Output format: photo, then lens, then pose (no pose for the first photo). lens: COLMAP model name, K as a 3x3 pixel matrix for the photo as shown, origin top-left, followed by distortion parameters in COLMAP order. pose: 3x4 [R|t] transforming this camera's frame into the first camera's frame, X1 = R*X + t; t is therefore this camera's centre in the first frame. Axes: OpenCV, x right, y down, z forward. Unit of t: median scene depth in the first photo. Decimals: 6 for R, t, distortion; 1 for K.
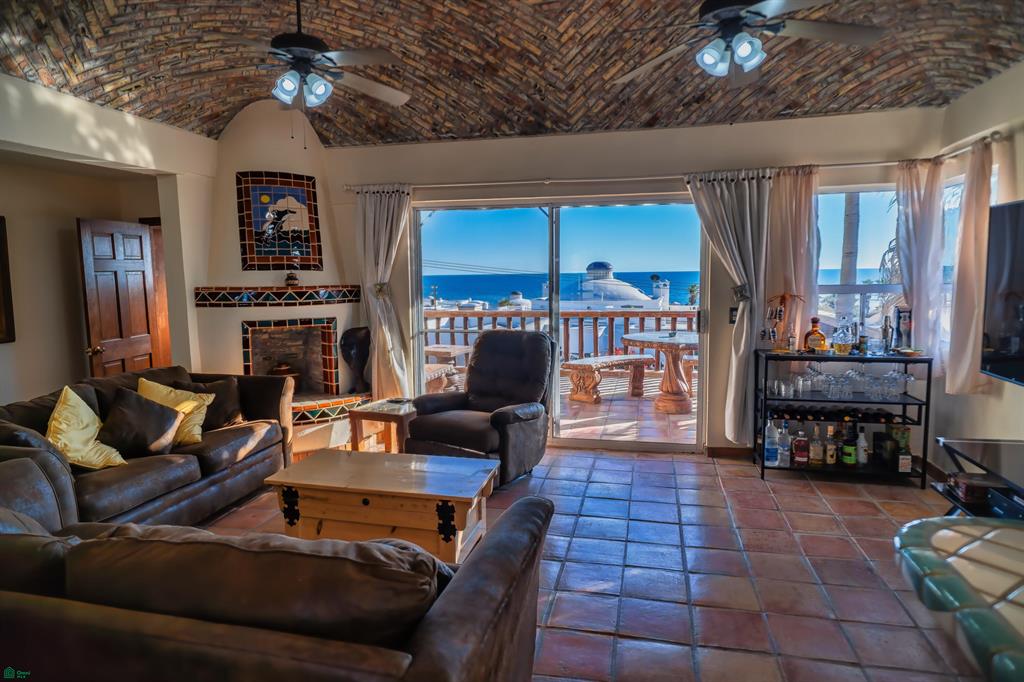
lens RADIAL K [[608.8, 0, 504.3], [0, 608.8, 340.5], [0, 0, 1]] dist [0.000839, 0.000568]
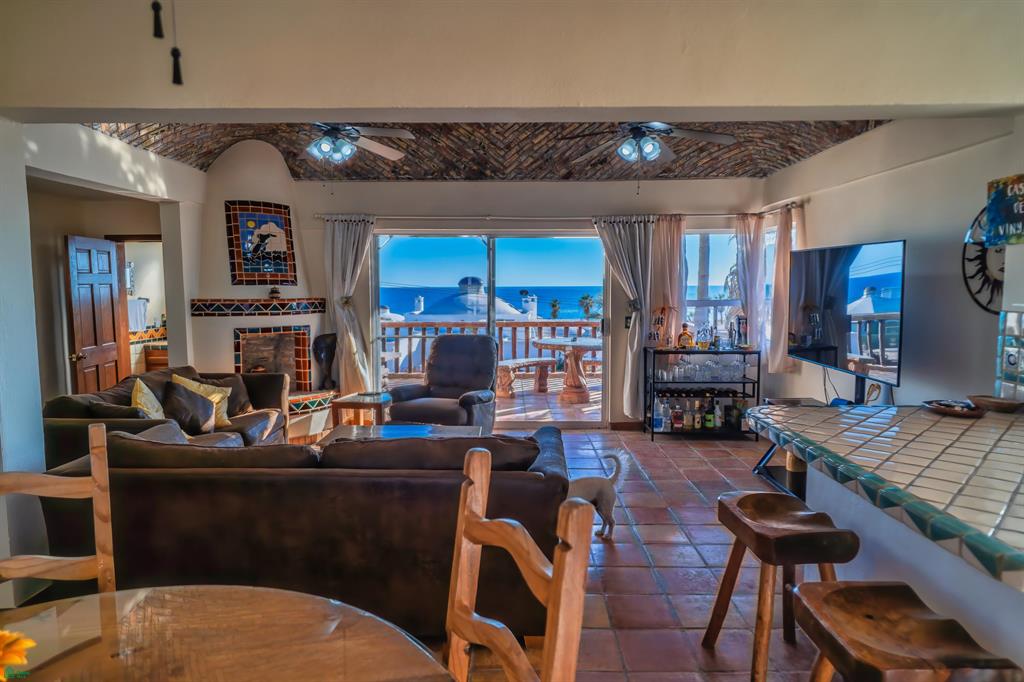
lens RADIAL K [[615.4, 0, 497.9], [0, 615.4, 341.3], [0, 0, 1]] dist [-0.002905, 0.000257]
pose [[0.978246, -0.008403, 0.207280, -0.185808], [0.013098, 0.999688, -0.021291, 0.025732], [-0.207036, 0.023543, 0.978050, -0.265059]]
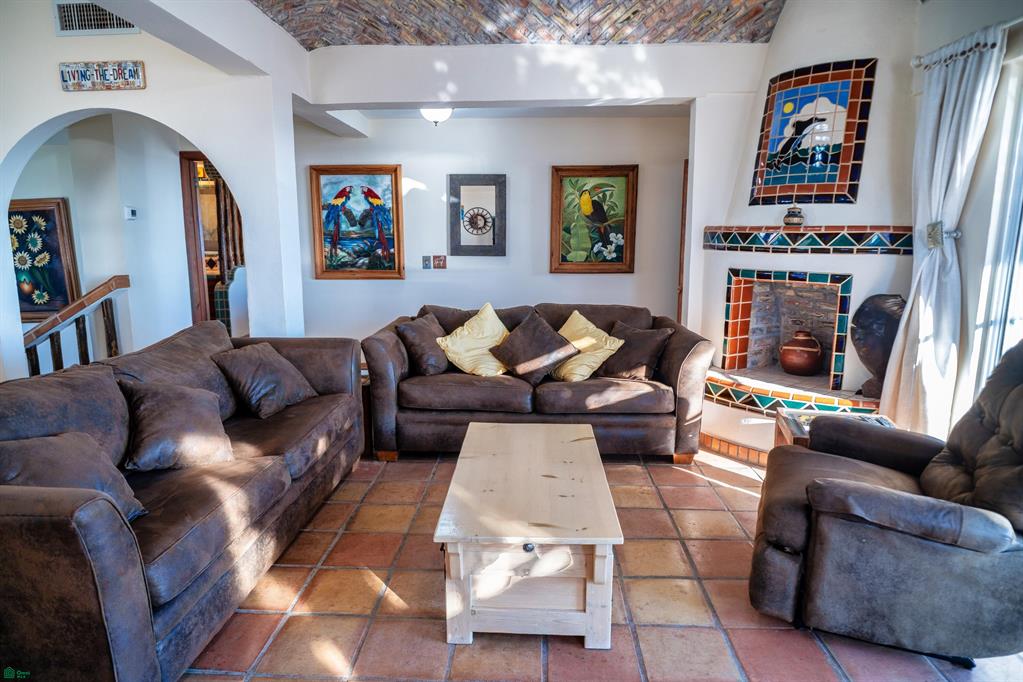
lens RADIAL K [[612.4, 0, 513.6], [0, 612.4, 340.6], [0, 0, 1]] dist [0.001177, 0.001275]
pose [[0.198315, 0.180550, -0.963365, 0.335778], [-0.111938, 0.980628, 0.160742, -0.037234], [0.973725, 0.075960, 0.214684, 0.562913]]
